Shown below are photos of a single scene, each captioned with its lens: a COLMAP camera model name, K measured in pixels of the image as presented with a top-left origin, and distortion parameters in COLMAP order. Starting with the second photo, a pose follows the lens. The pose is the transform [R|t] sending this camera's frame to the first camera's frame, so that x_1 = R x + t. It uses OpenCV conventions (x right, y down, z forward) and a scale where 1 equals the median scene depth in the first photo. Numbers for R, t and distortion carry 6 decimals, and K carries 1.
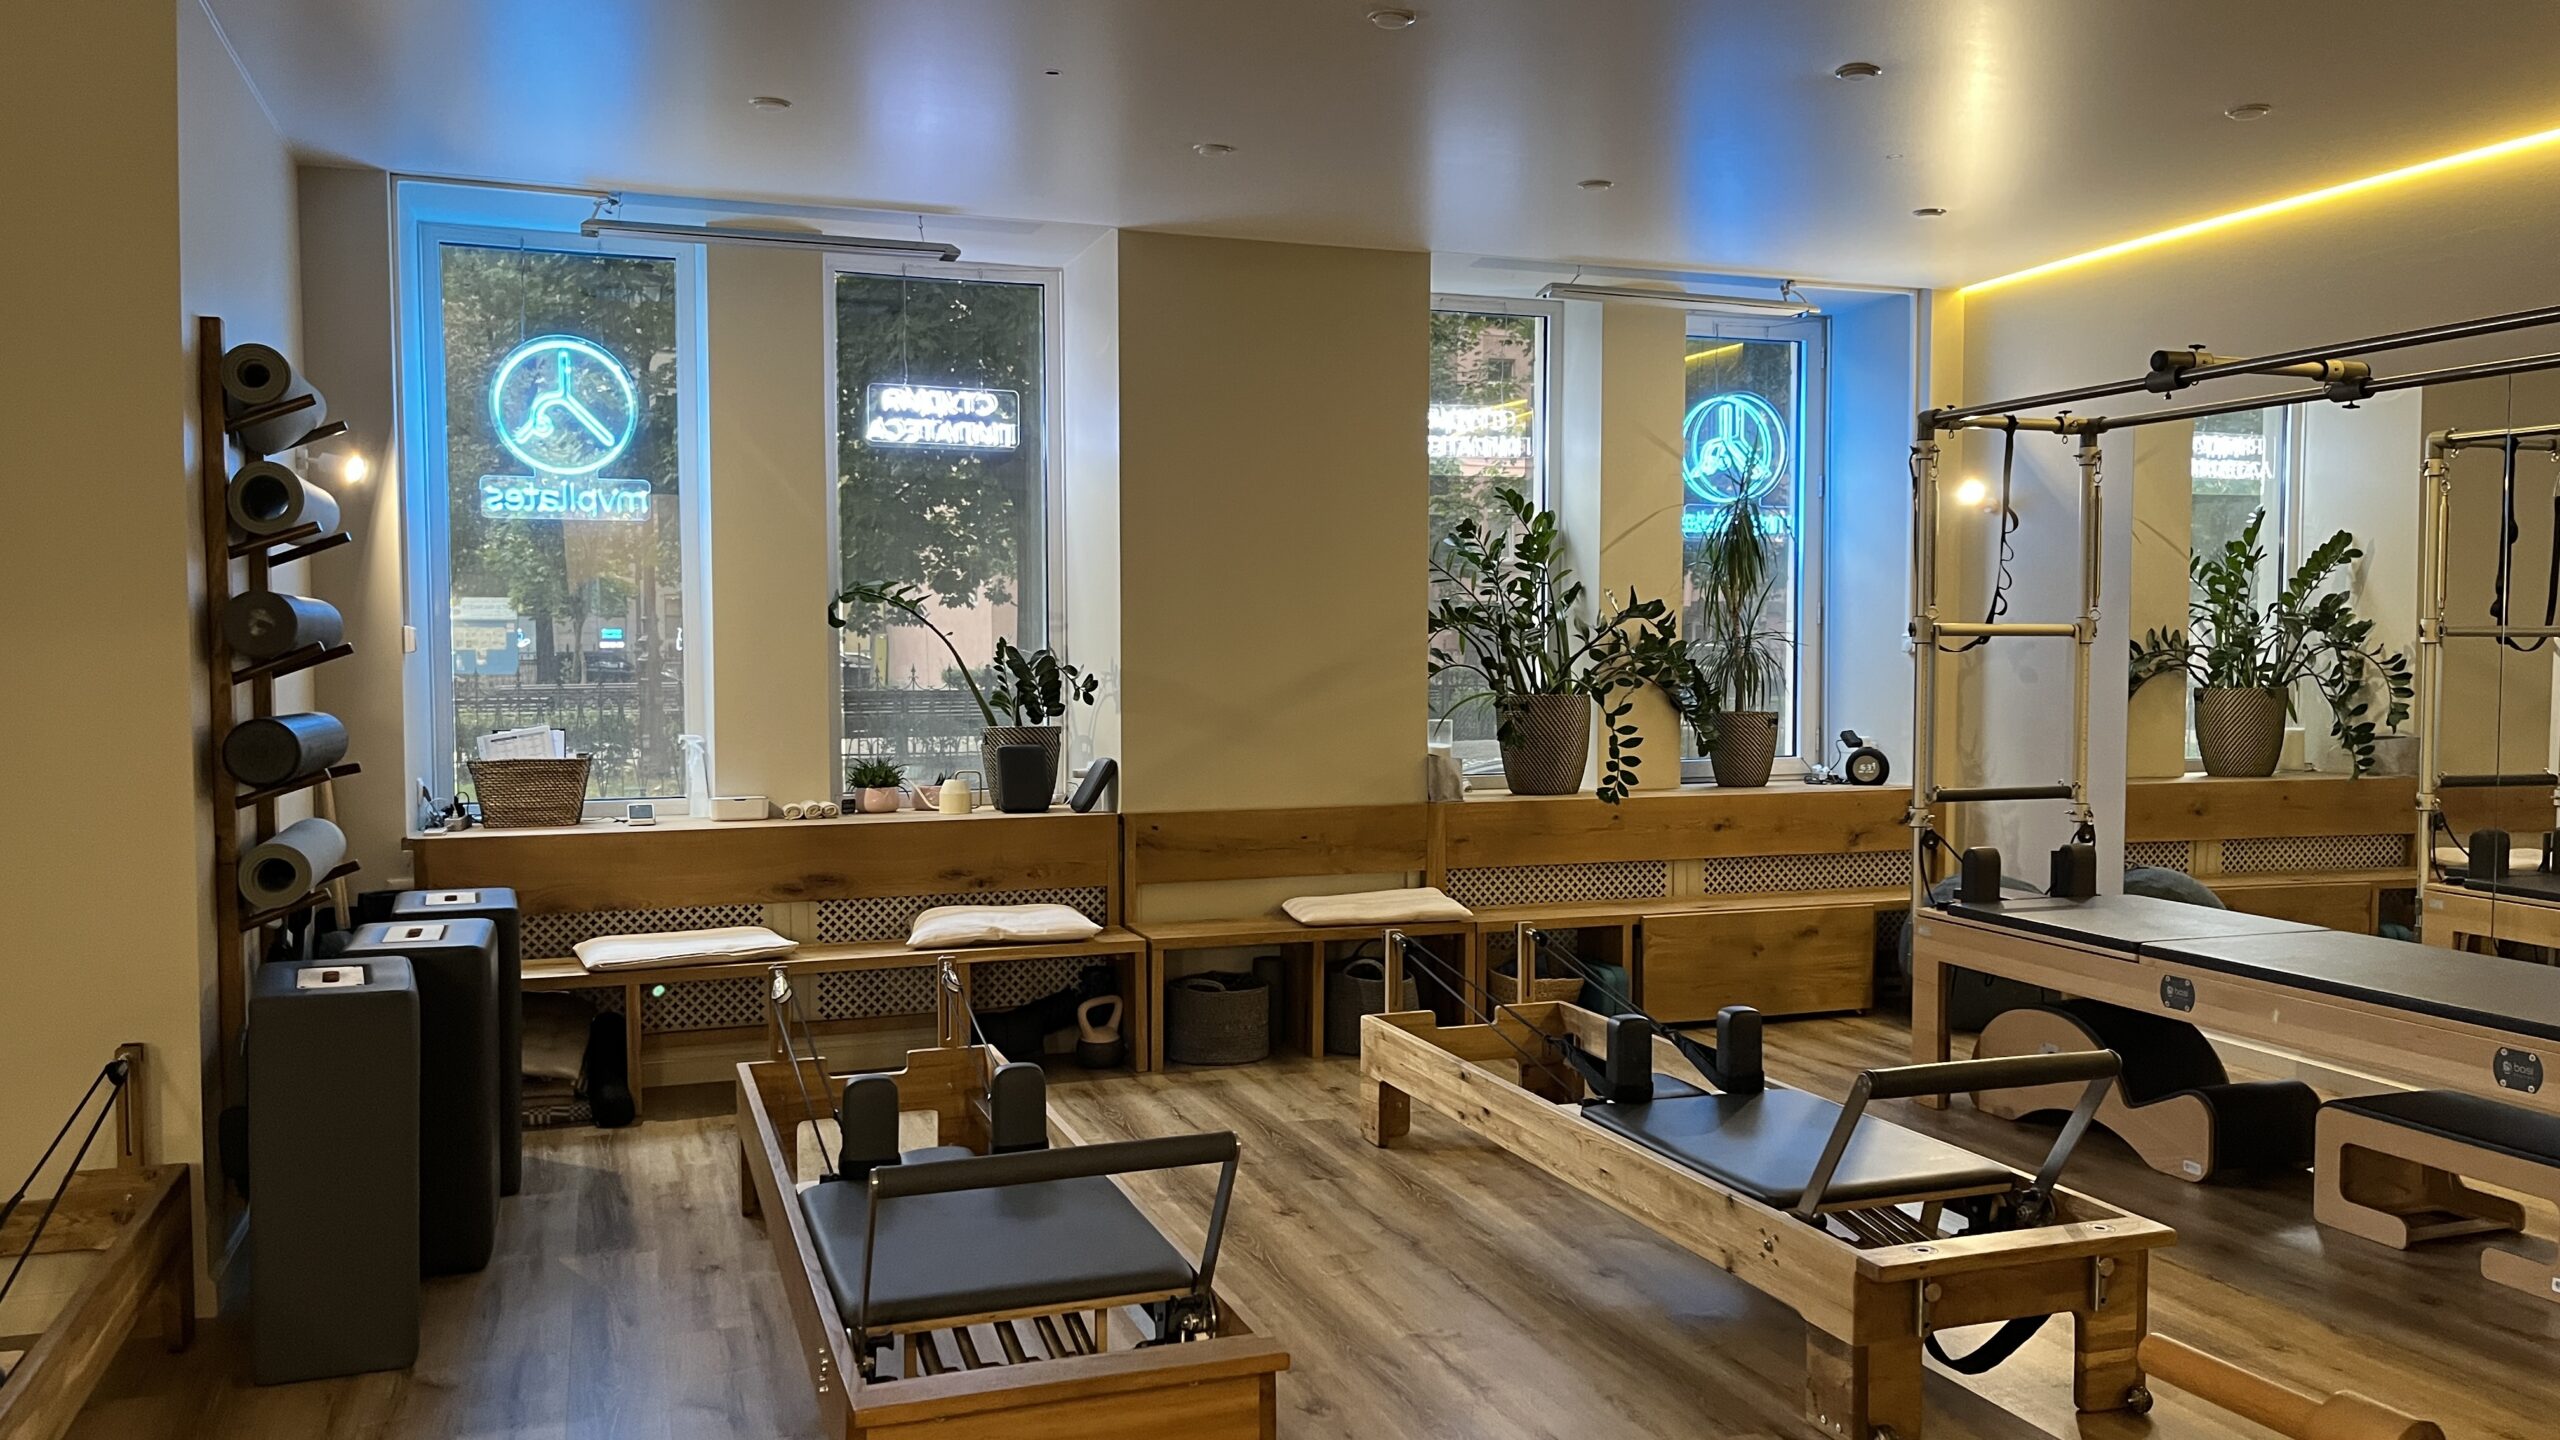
lens RADIAL K [[1929.2, 0, 1284.3], [0, 1929.2, 712.3], [0, 0, 1]] dist [0.064778, -0.074771]
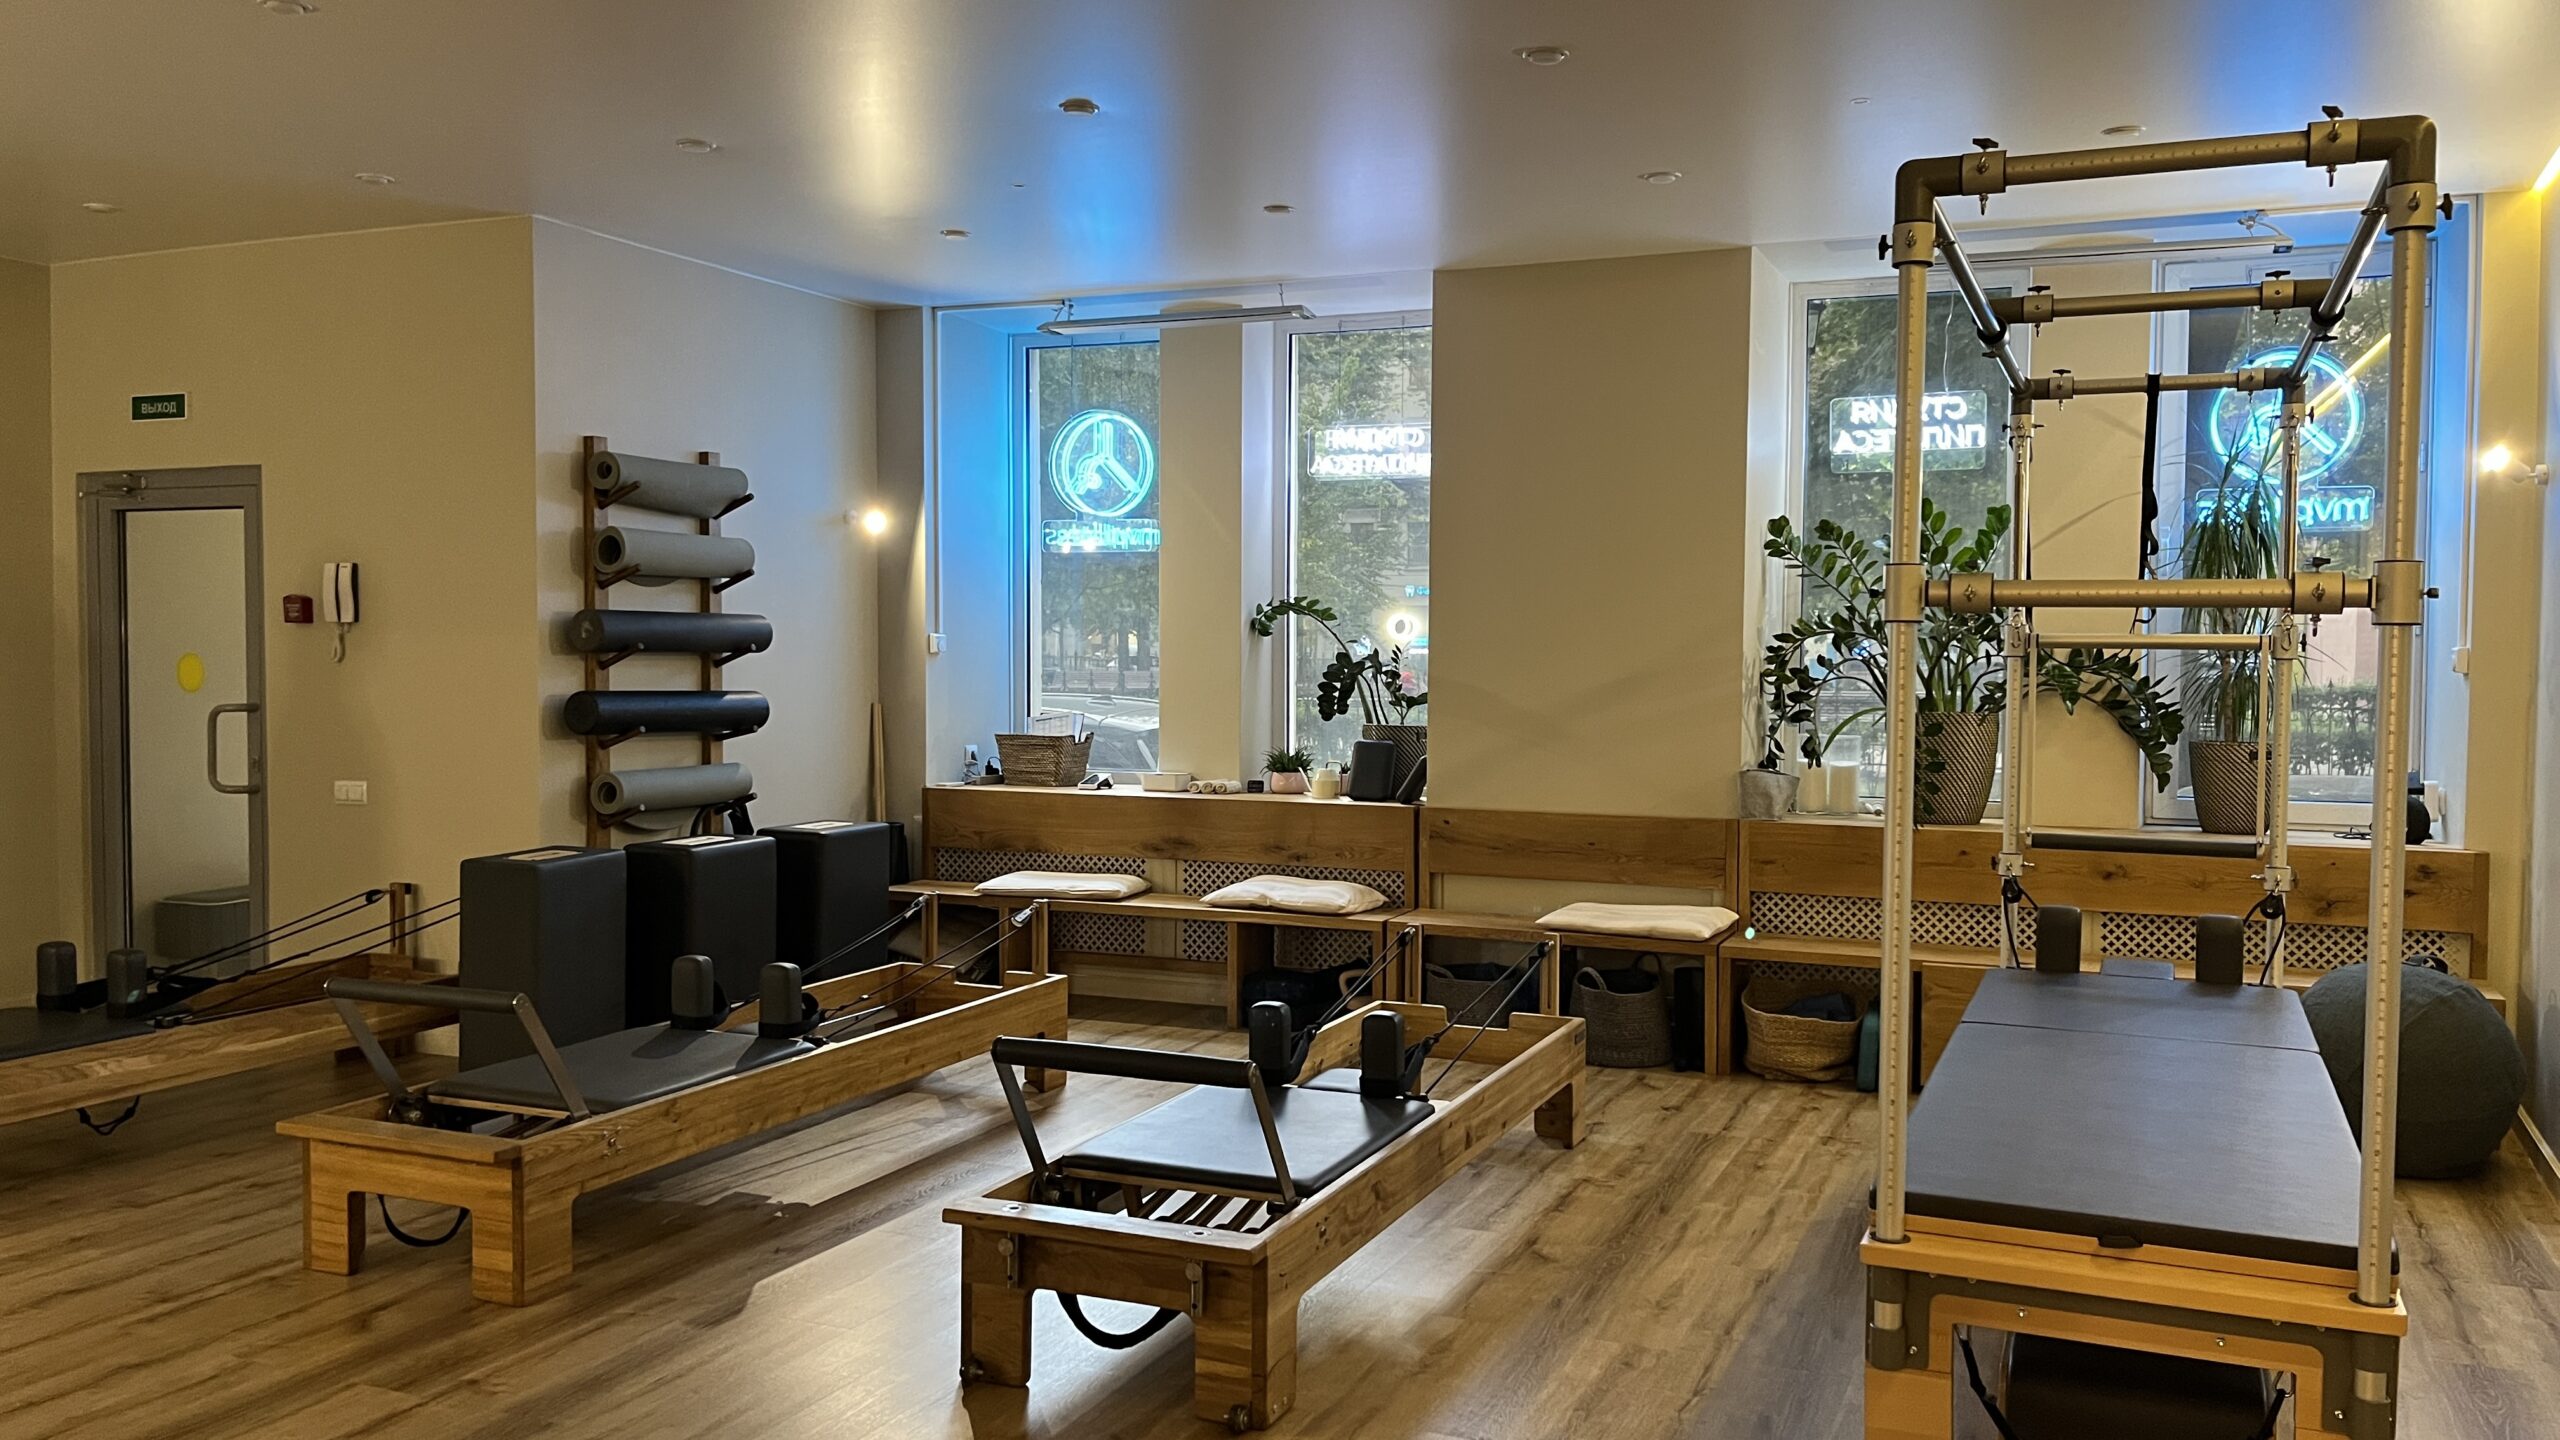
lens RADIAL K [[1929.2, 0, 1300.6], [0, 1929.2, 721.5], [0, 0, 1]] dist [0.064778, -0.074771]
pose [[0.732850, 0.035331, -0.679473, 0.599559], [-0.031787, 0.999338, 0.017678, -0.012814], [0.679648, 0.008643, 0.733488, 0.151201]]
